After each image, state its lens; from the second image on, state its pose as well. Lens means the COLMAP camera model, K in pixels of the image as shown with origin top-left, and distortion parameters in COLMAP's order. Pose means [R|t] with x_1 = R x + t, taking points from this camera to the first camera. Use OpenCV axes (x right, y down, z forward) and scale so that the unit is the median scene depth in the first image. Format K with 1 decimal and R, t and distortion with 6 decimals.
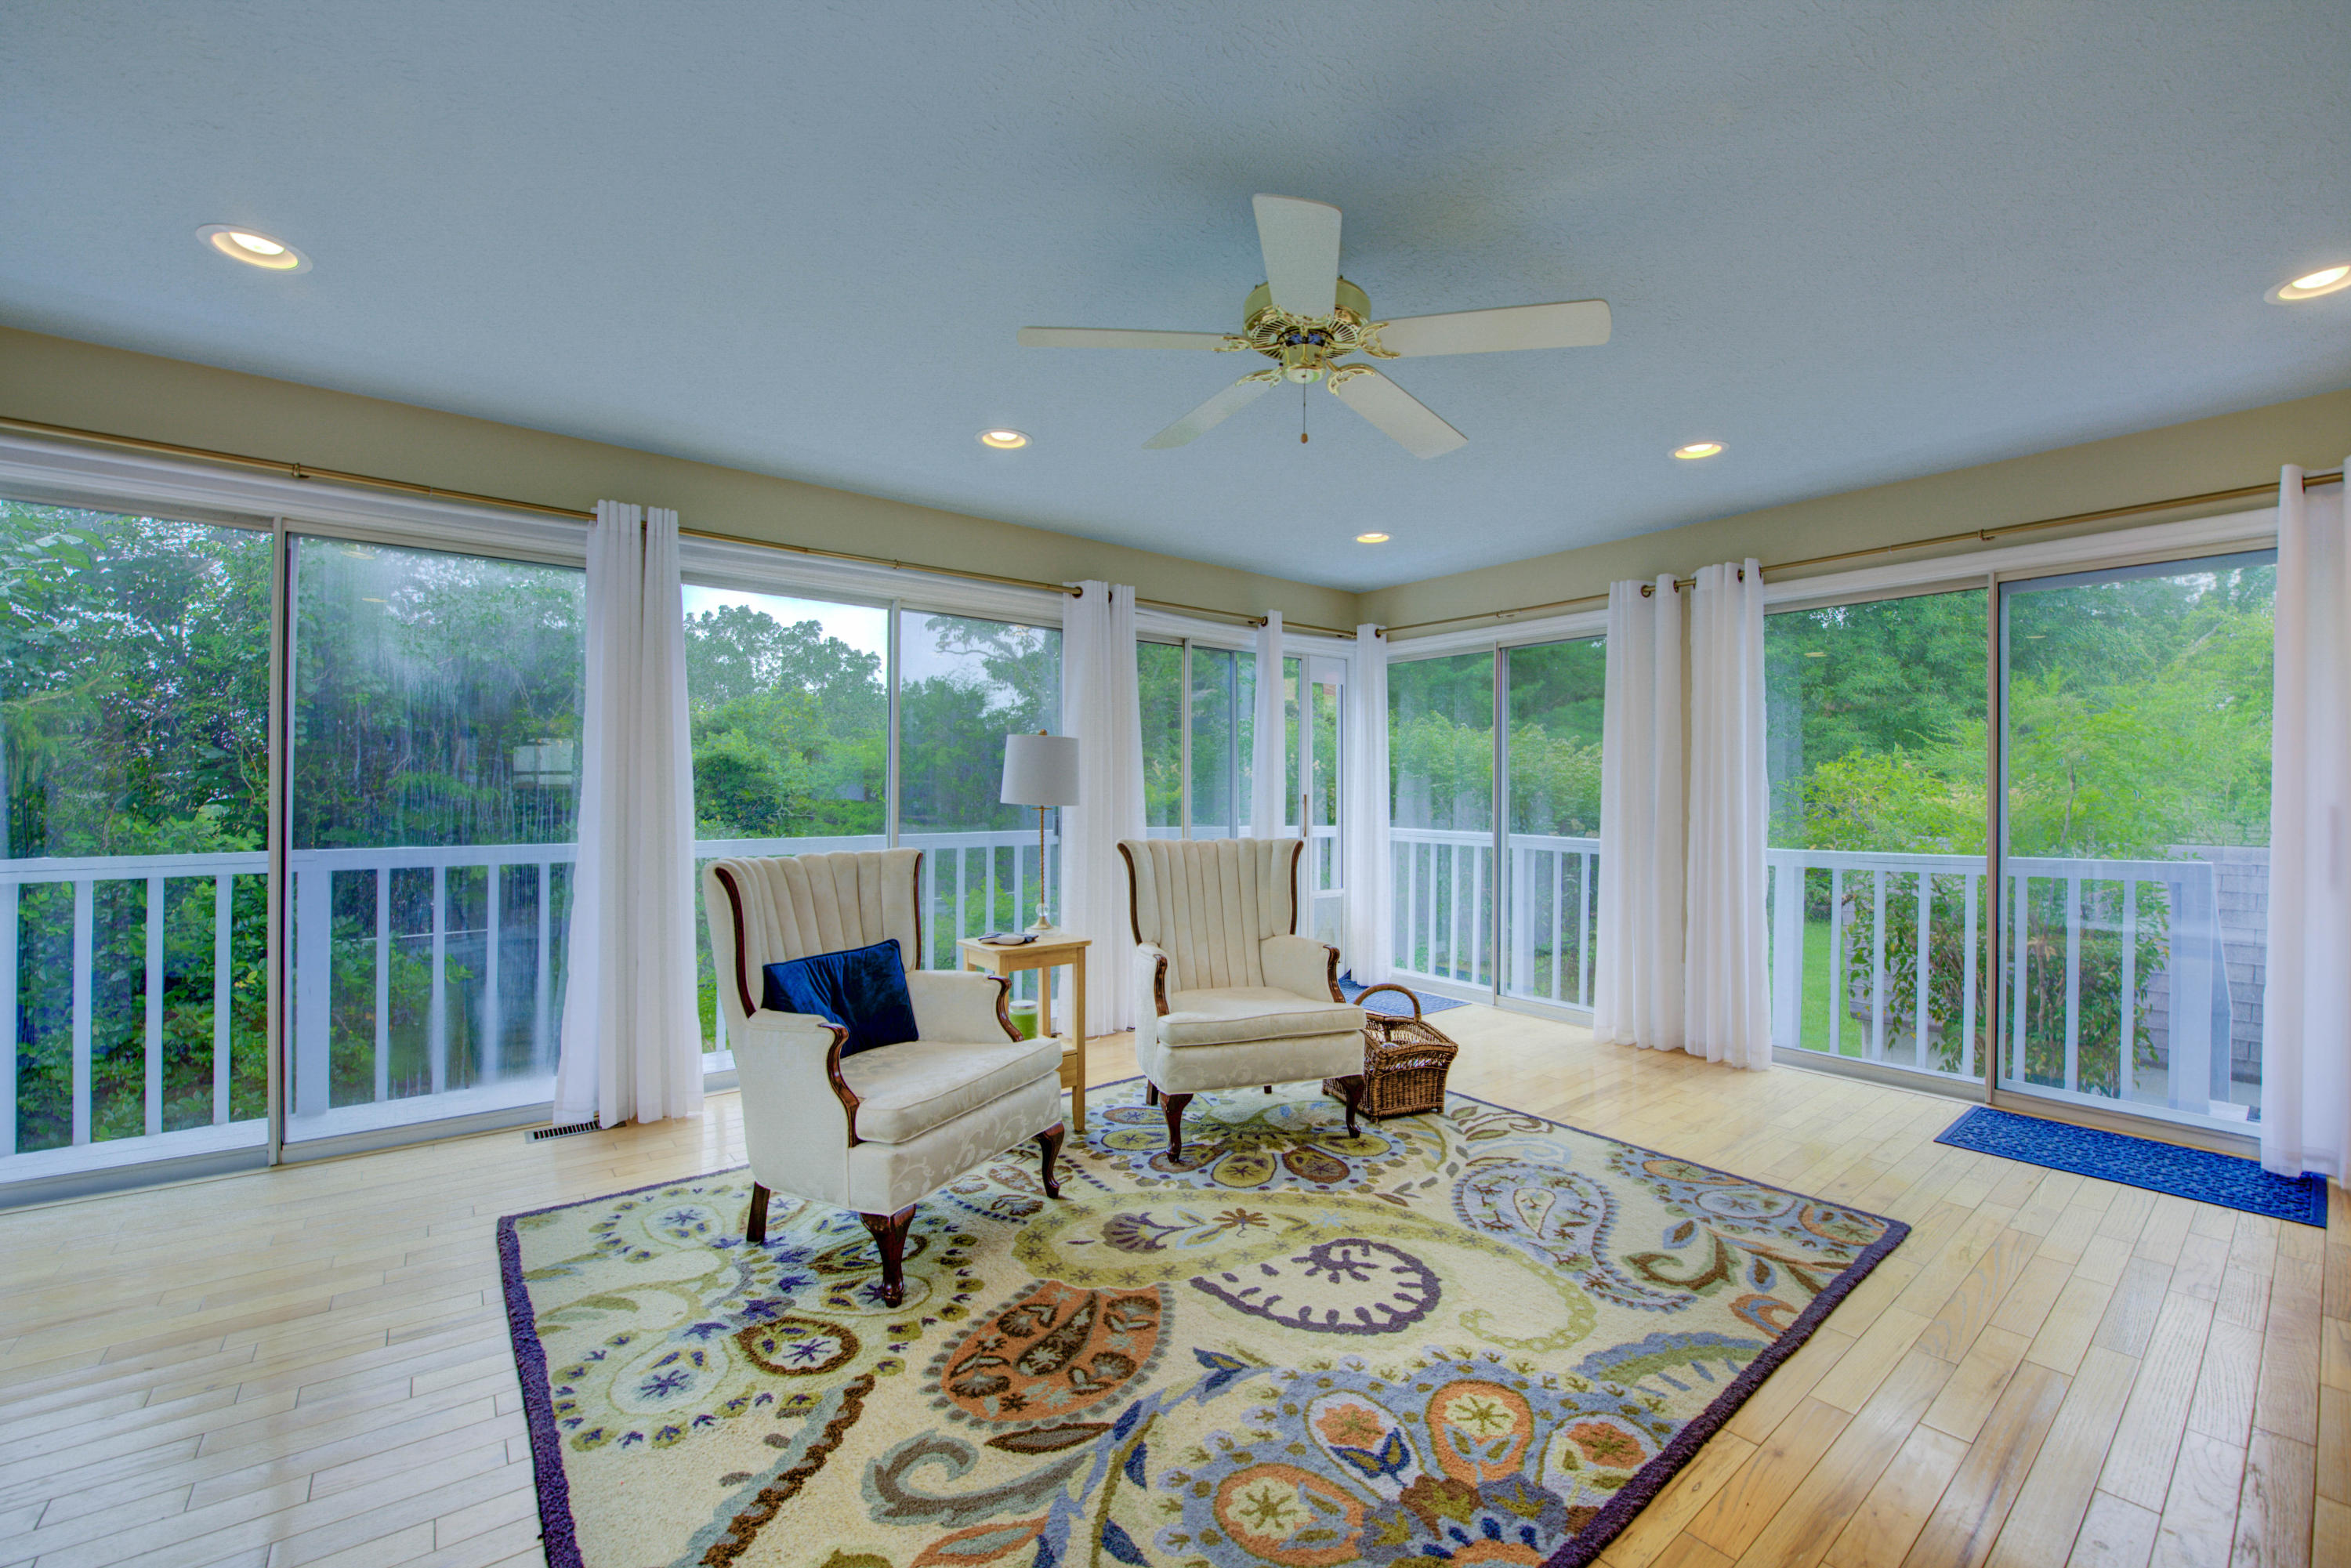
lens RADIAL K [[967.7, 0, 1175.5], [0, 967.7, 784.0], [0, 0, 1]] dist [-0.001065, -0.018402]
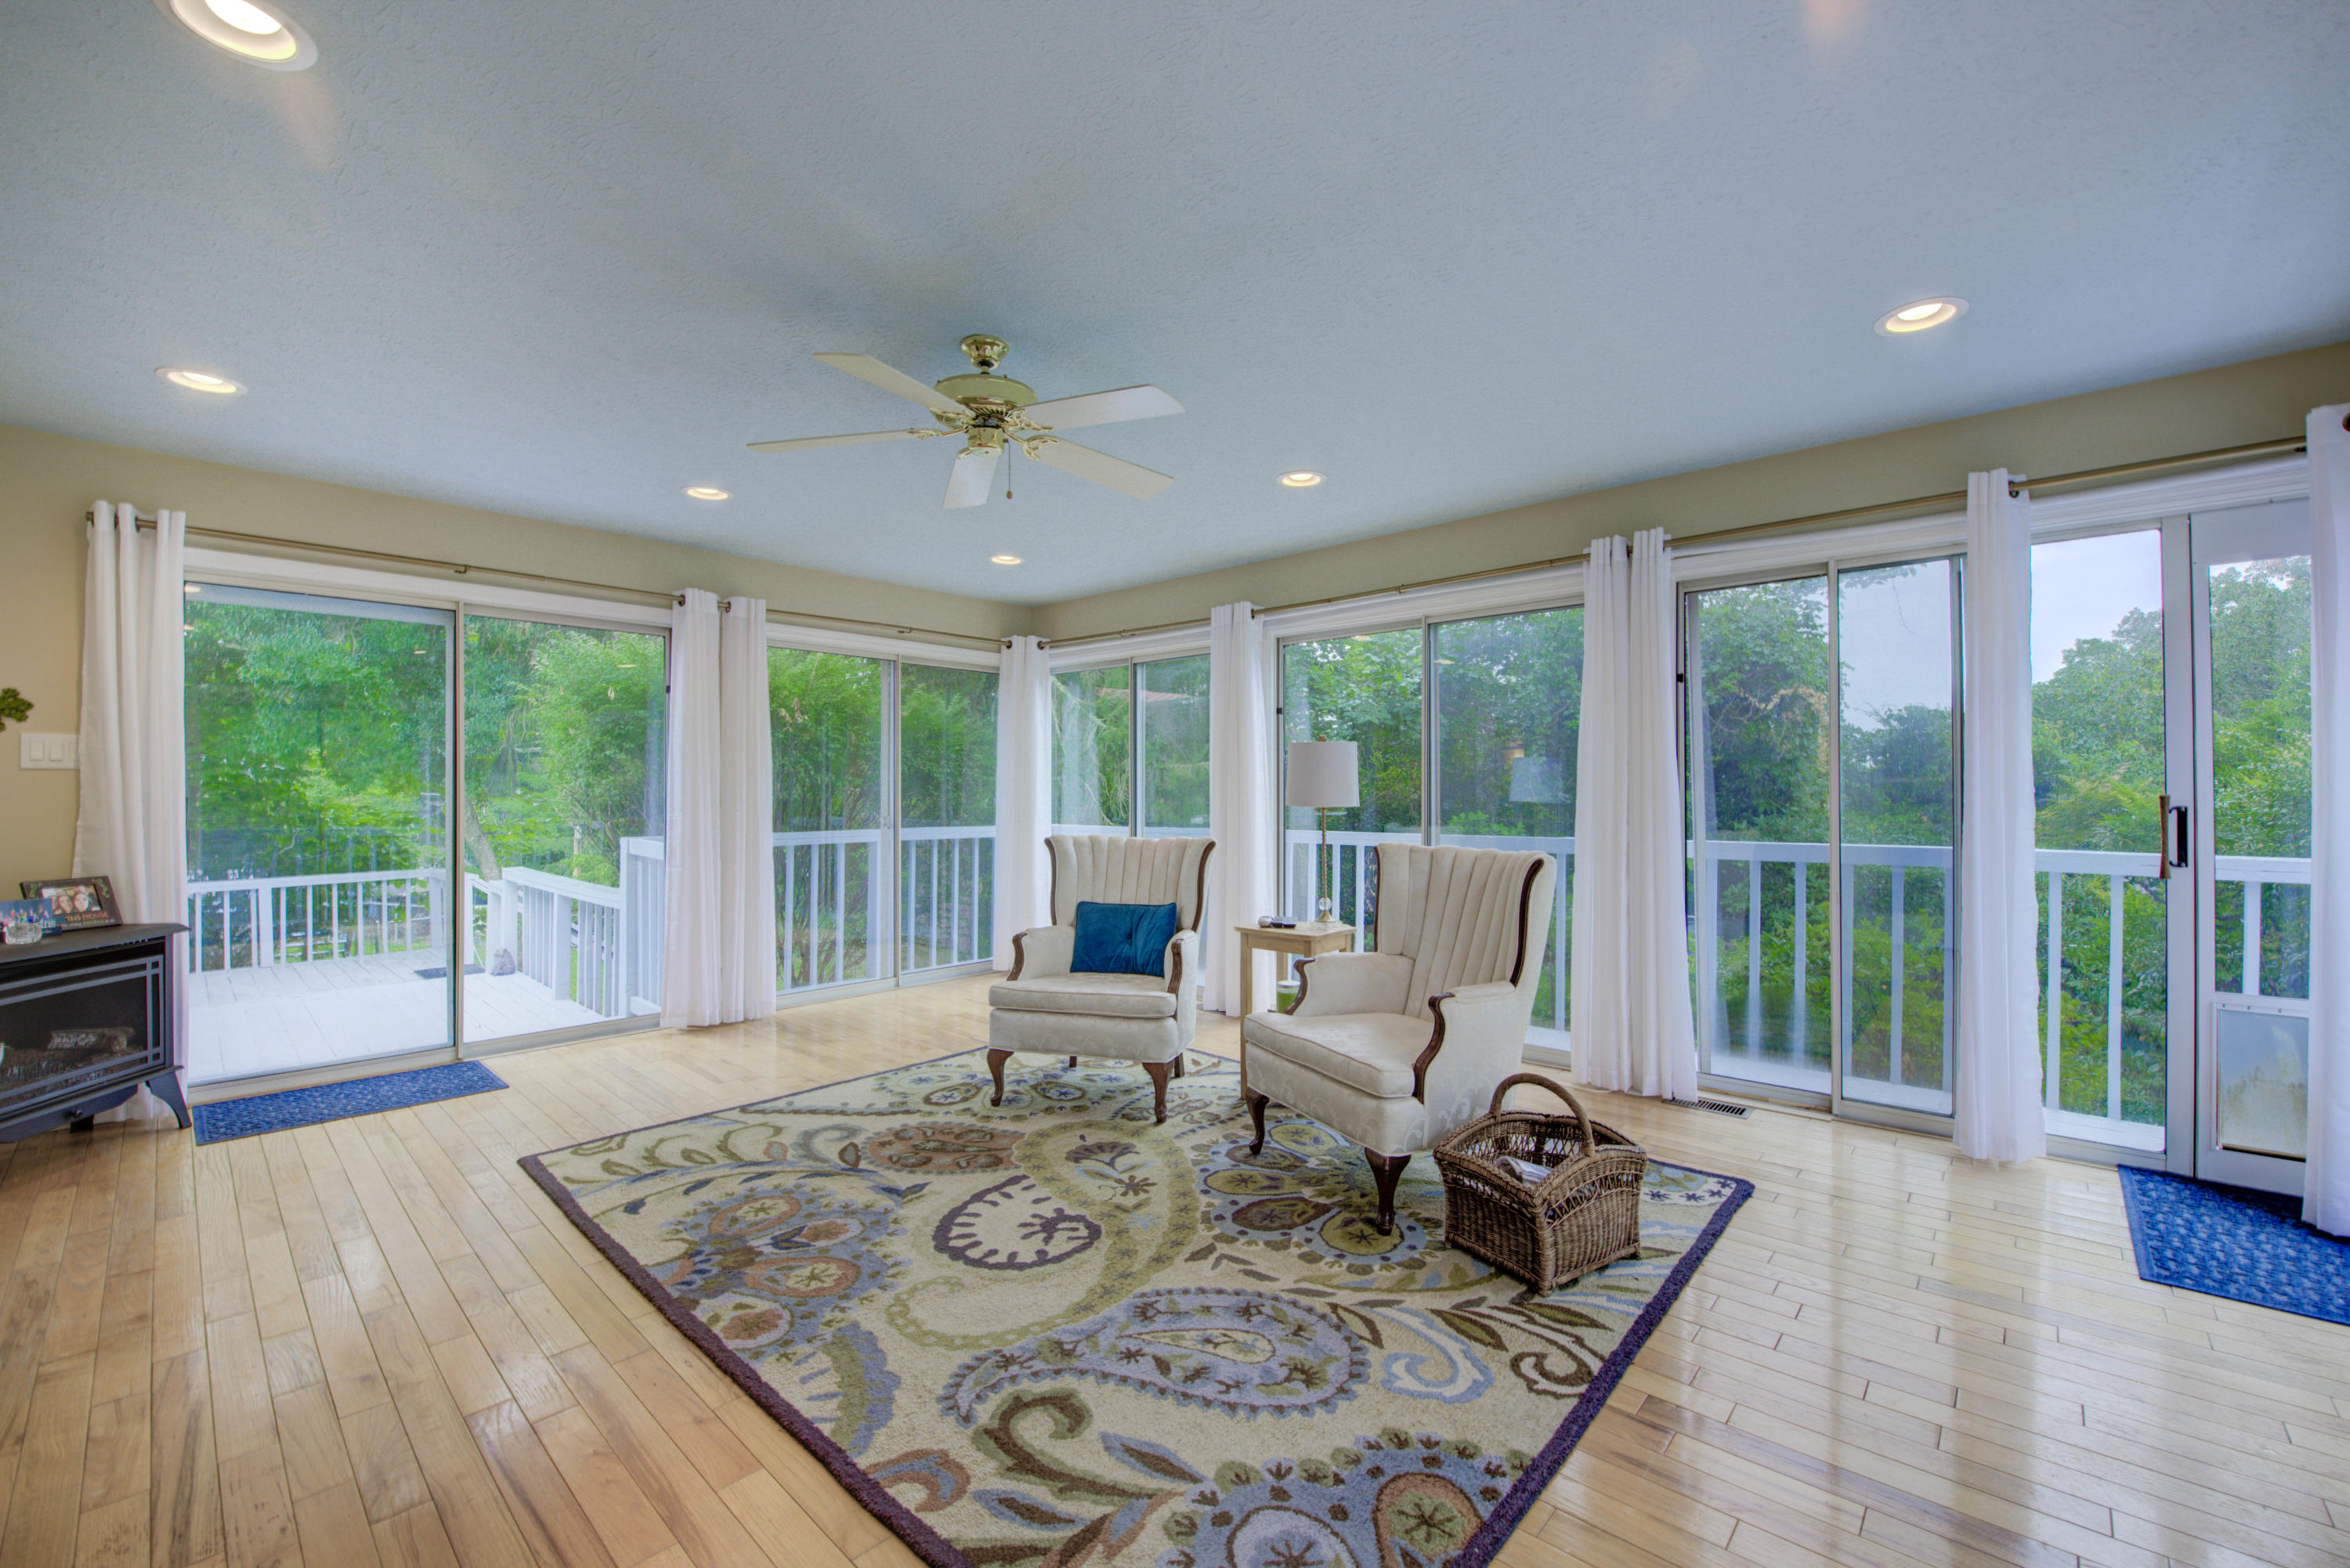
lens RADIAL K [[935.0, 0, 1172.4], [0, 935.0, 791.5], [0, 0, 1]] dist [-0.020854, -0.000744]
pose [[0.150932, -0.005979, -0.988526, 1.230043], [0.013083, 0.999906, -0.004050, 0.010897], [0.988458, -0.012322, 0.150996, 0.979911]]
